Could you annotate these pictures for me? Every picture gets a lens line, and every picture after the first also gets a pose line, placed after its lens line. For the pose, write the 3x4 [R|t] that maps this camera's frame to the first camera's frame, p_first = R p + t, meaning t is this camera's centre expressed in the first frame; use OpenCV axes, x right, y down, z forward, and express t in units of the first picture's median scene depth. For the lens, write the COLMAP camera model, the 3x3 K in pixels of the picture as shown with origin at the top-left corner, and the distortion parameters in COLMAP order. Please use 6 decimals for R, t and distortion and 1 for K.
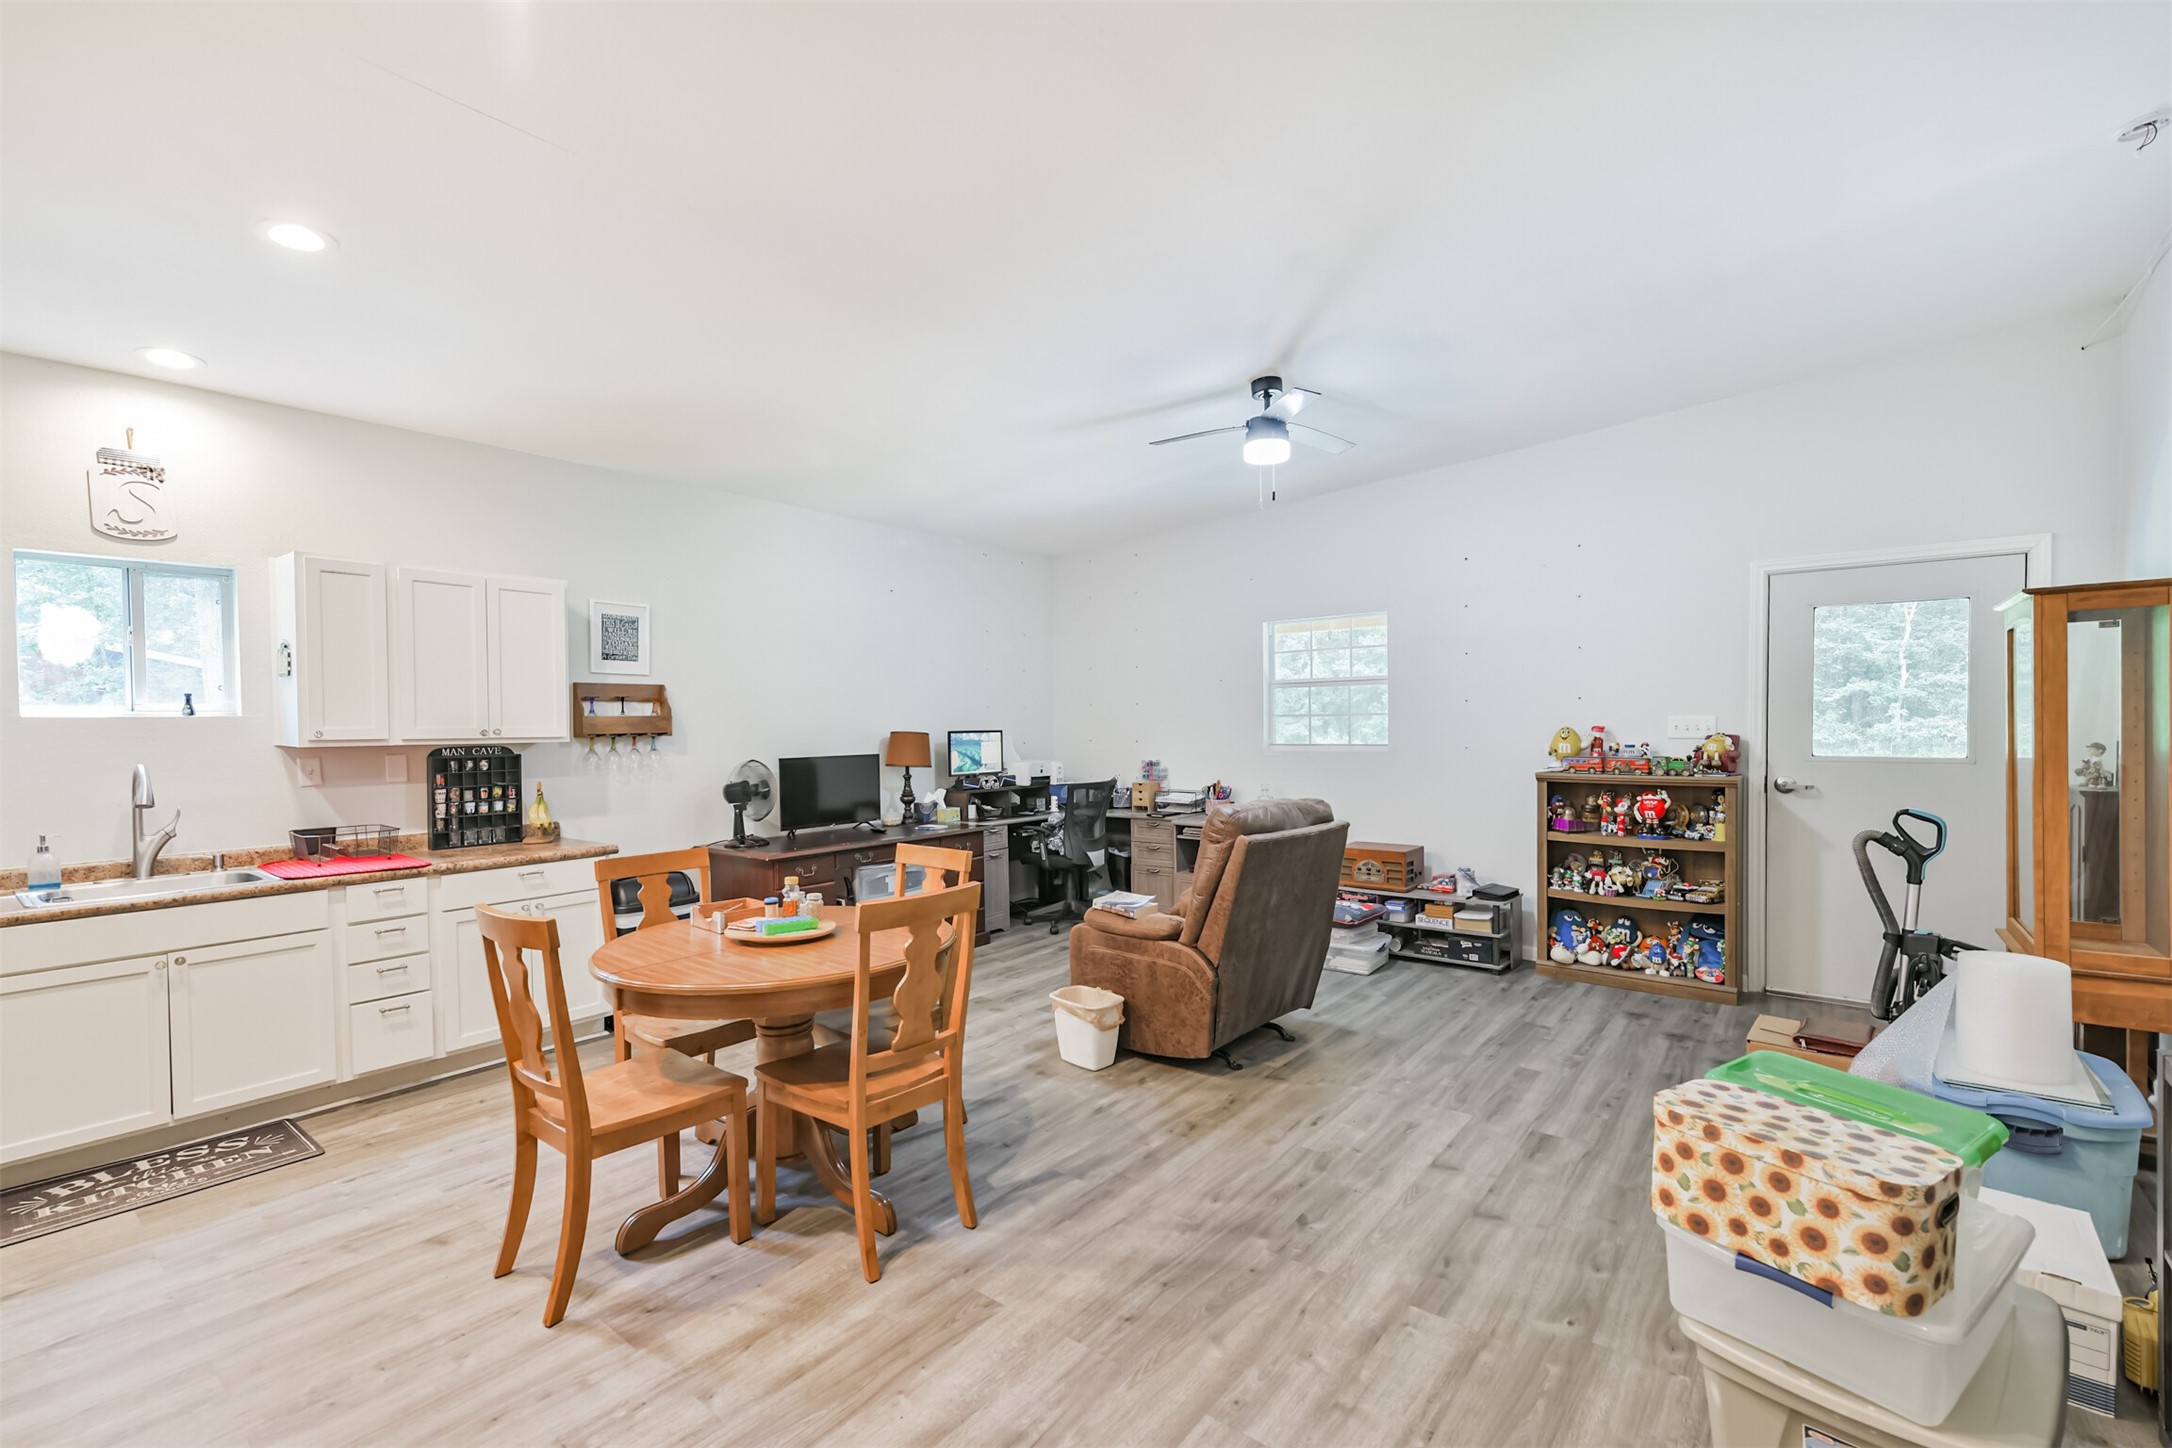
lens RADIAL K [[939.4, 0, 1082.7], [0, 939.4, 738.2], [0, 0, 1]] dist [-0.001270, -0.003579]
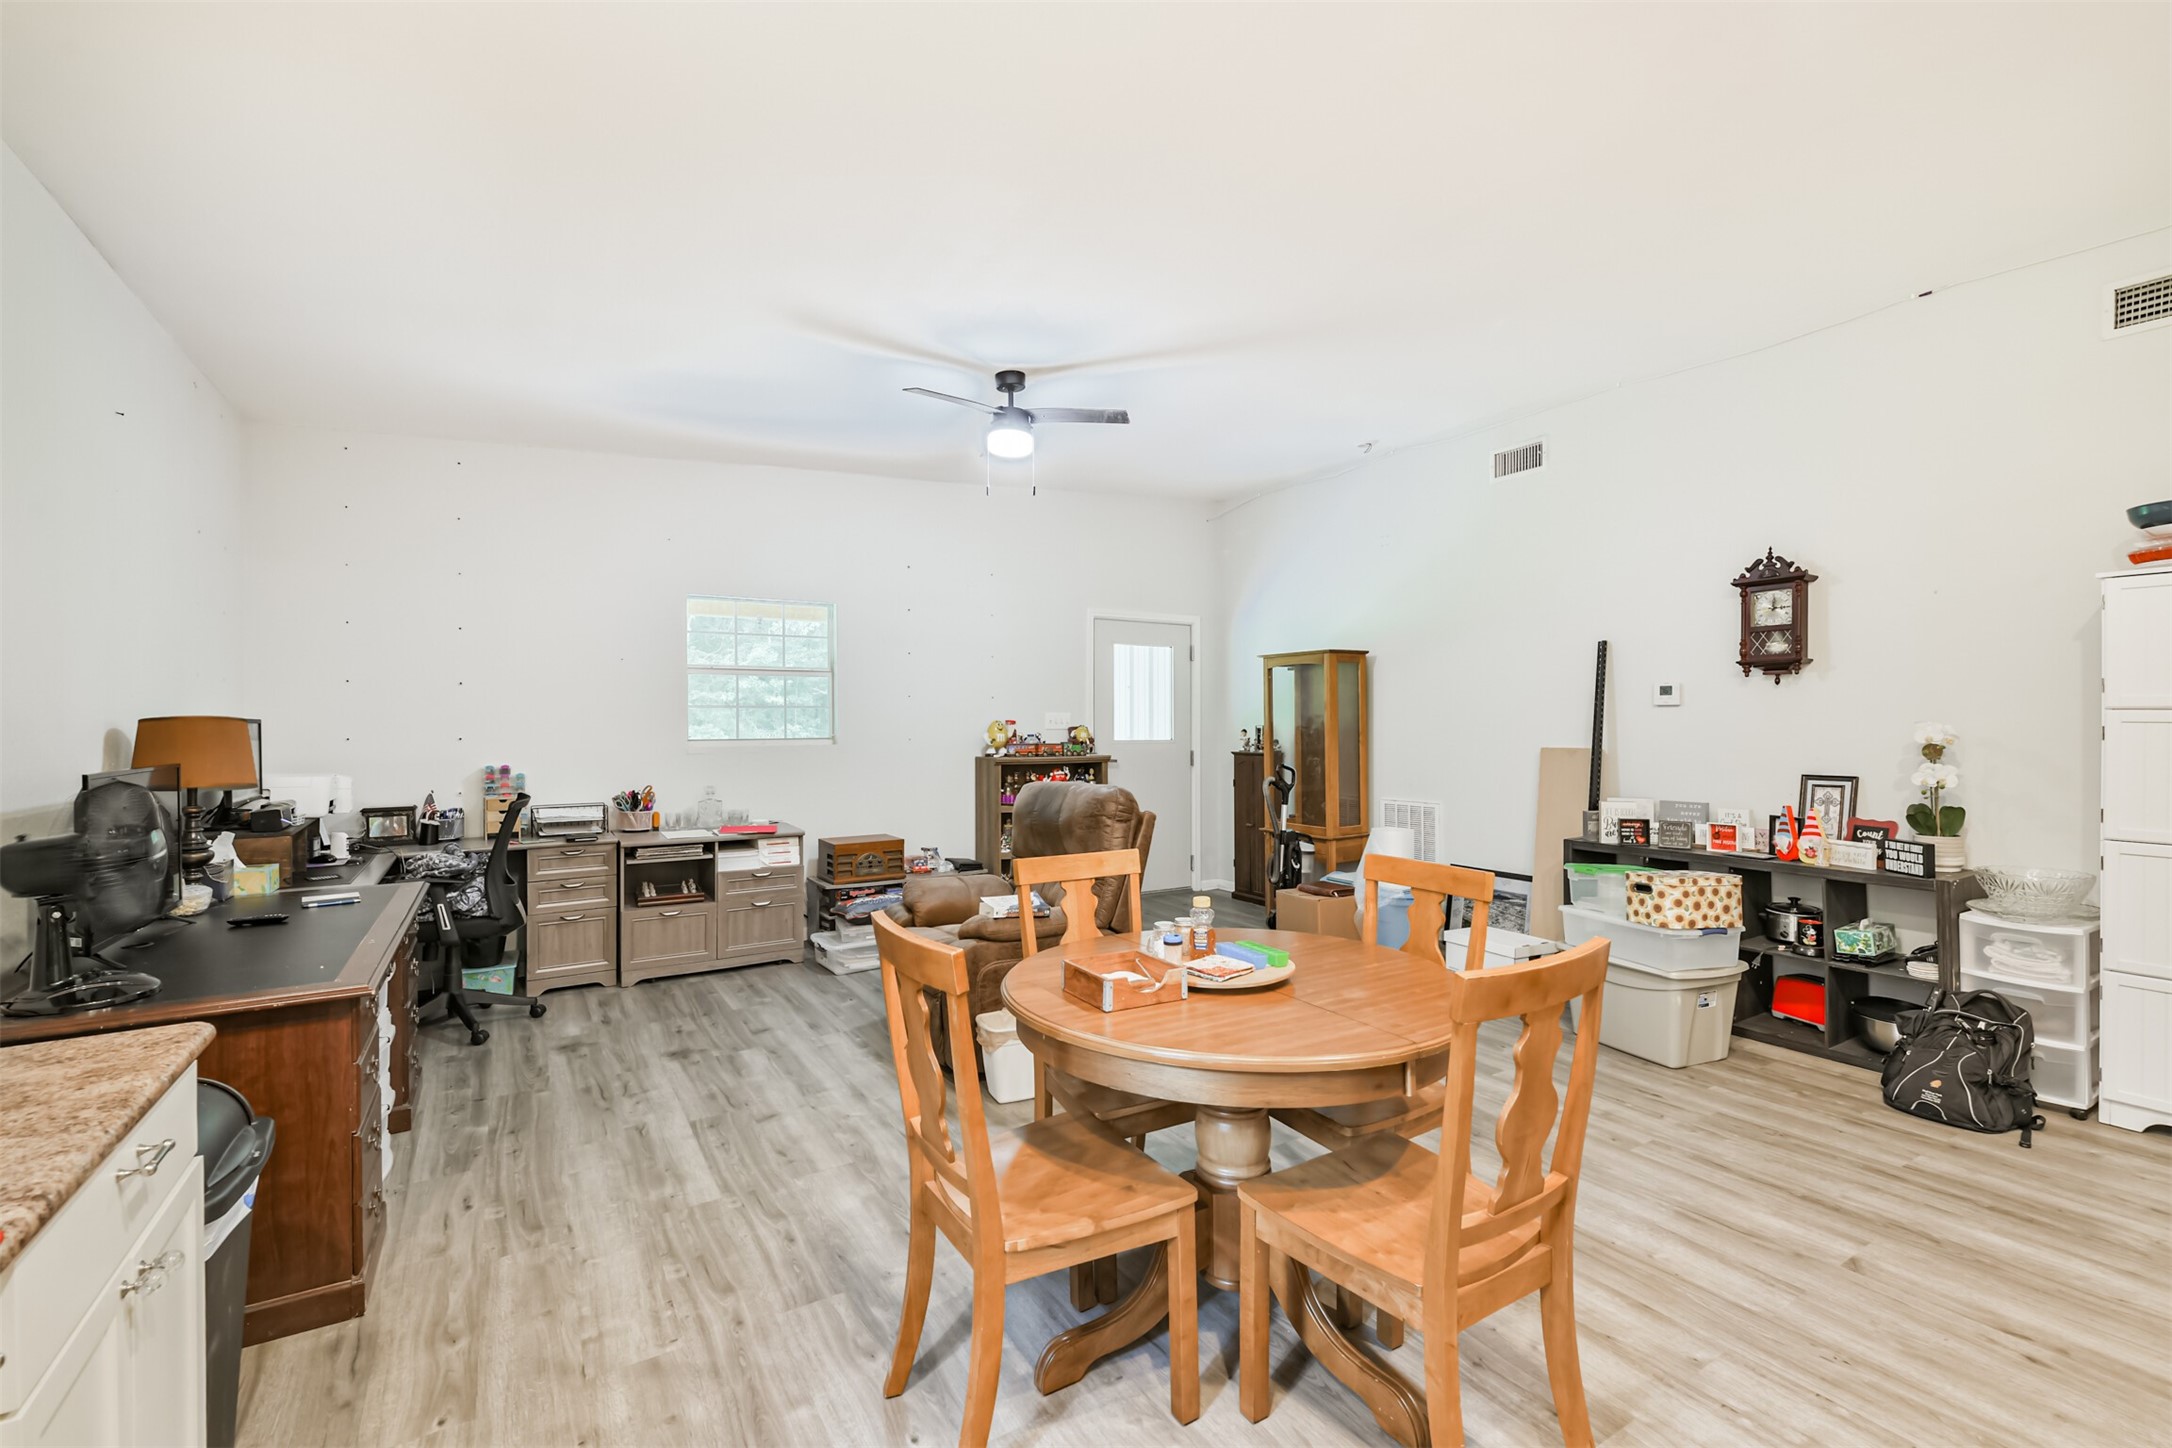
lens RADIAL K [[939.4, 0, 1084.5], [0, 939.4, 714.5], [0, 0, 1]] dist [-0.001270, -0.003579]
pose [[0.324772, 0.017062, 0.945638, -0.660111], [0.014398, 0.999632, -0.022981, 0.011068], [-0.945683, 0.021079, 0.324407, 0.539343]]
